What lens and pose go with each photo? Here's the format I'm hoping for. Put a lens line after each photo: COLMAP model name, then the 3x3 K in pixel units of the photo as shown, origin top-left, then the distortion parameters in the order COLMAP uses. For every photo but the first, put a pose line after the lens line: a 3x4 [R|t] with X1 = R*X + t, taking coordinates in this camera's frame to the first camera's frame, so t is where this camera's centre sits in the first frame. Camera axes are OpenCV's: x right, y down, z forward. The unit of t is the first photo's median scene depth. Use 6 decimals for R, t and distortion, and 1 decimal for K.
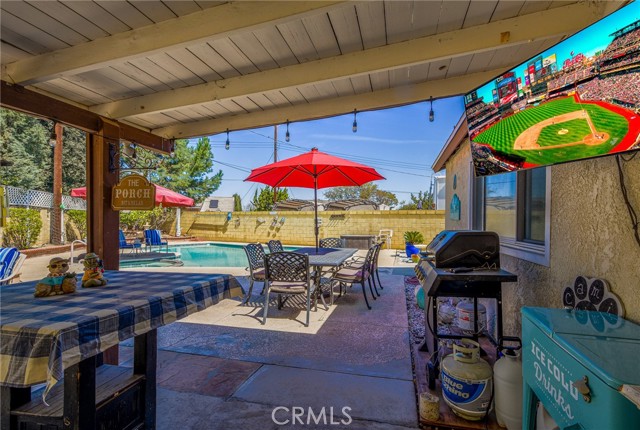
lens RADIAL K [[292.3, 0, 315.7], [0, 292.3, 212.5], [0, 0, 1]] dist [-0.029725, -0.001147]
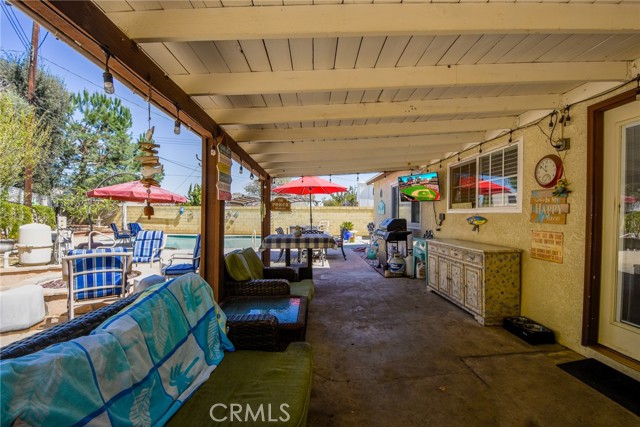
lens RADIAL K [[275.1, 0, 324.4], [0, 275.1, 218.5], [0, 0, 1]] dist [-0.002724, -0.002188]
pose [[0.952611, -0.007659, 0.304093, -0.128730], [-0.005761, 0.999049, 0.043211, -0.006498], [-0.304135, -0.042915, 0.951662, -0.179943]]
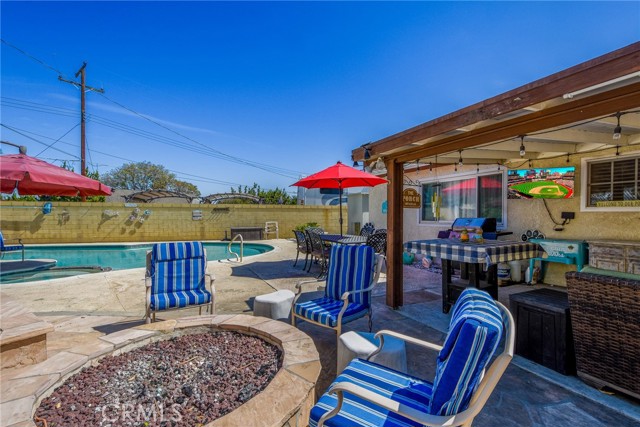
lens RADIAL K [[283.1, 0, 333.9], [0, 283.1, 214.6], [0, 0, 1]] dist [0.015507, -0.009860]
pose [[0.756839, -0.006480, 0.653570, -0.280871], [-0.014021, 0.999560, 0.026147, -0.000966], [-0.653451, -0.028953, 0.756415, -0.001447]]
